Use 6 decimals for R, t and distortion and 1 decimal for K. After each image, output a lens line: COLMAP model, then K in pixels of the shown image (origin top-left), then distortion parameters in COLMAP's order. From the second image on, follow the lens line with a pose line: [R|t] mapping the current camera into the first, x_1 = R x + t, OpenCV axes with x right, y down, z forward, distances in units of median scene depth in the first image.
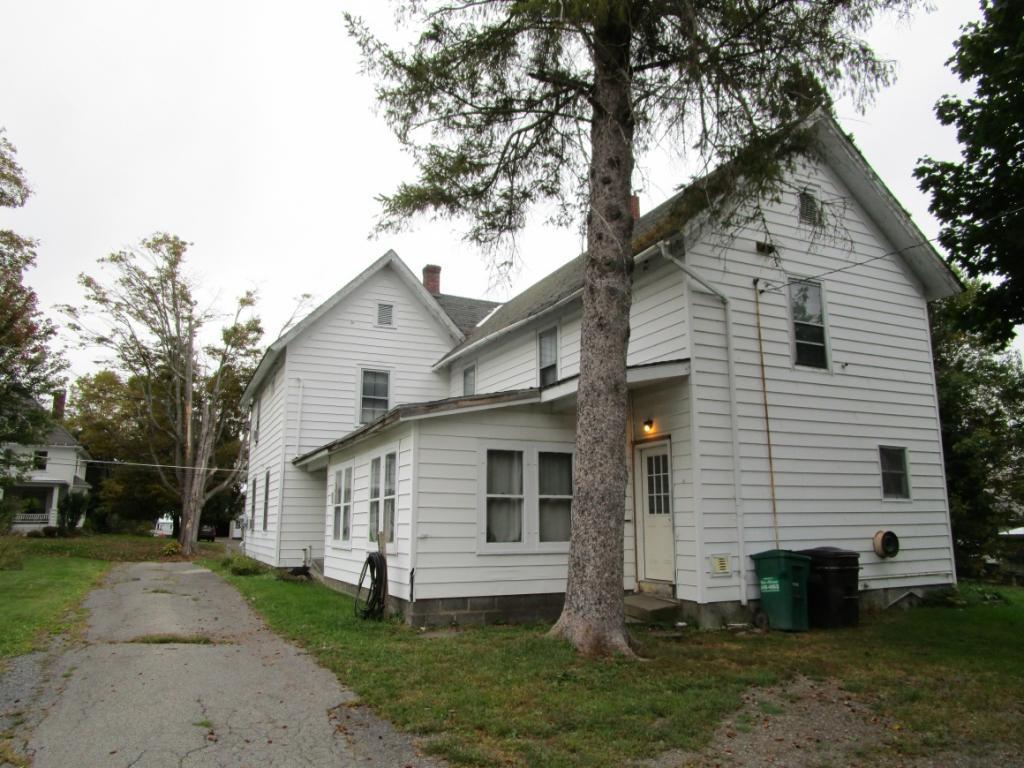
lens RADIAL K [[724.4, 0, 512.9], [0, 724.4, 384.0], [0, 0, 1]] dist [-0.029251, 0.009638]
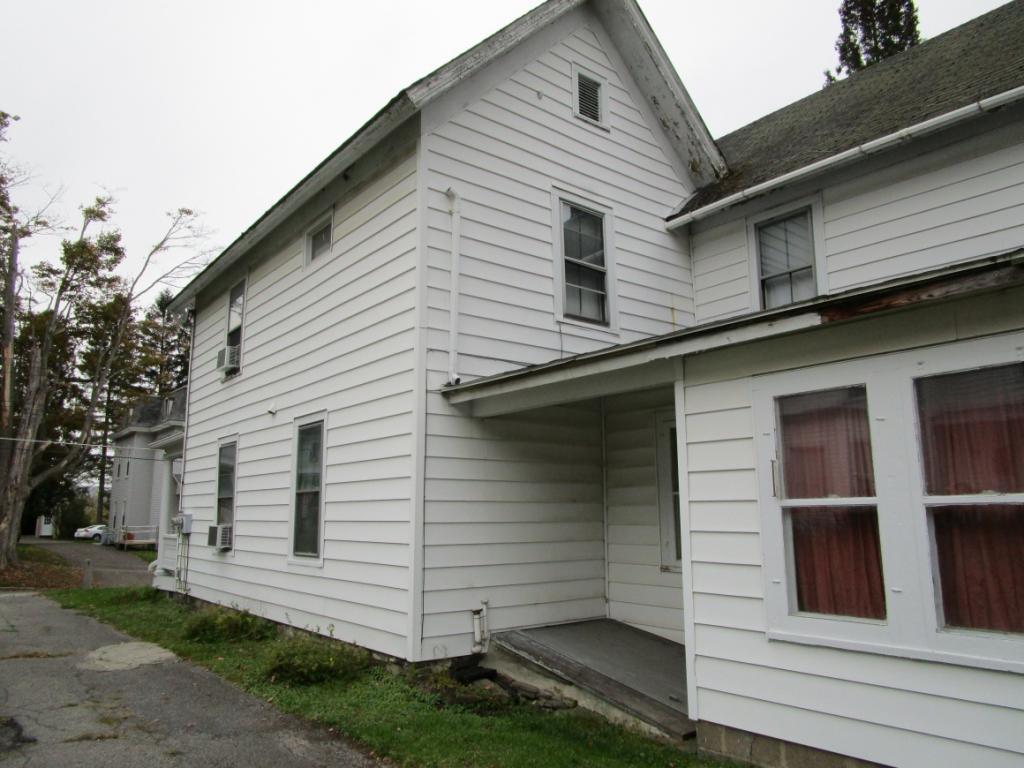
lens RADIAL K [[724.4, 0, 511.4], [0, 724.4, 386.2], [0, 0, 1]] dist [-0.029251, 0.009638]
pose [[0.972704, 0.039574, 0.228650, -0.146475], [-0.042865, 0.999036, 0.009441, 0.040598], [-0.228056, -0.018984, 0.973463, 0.245237]]
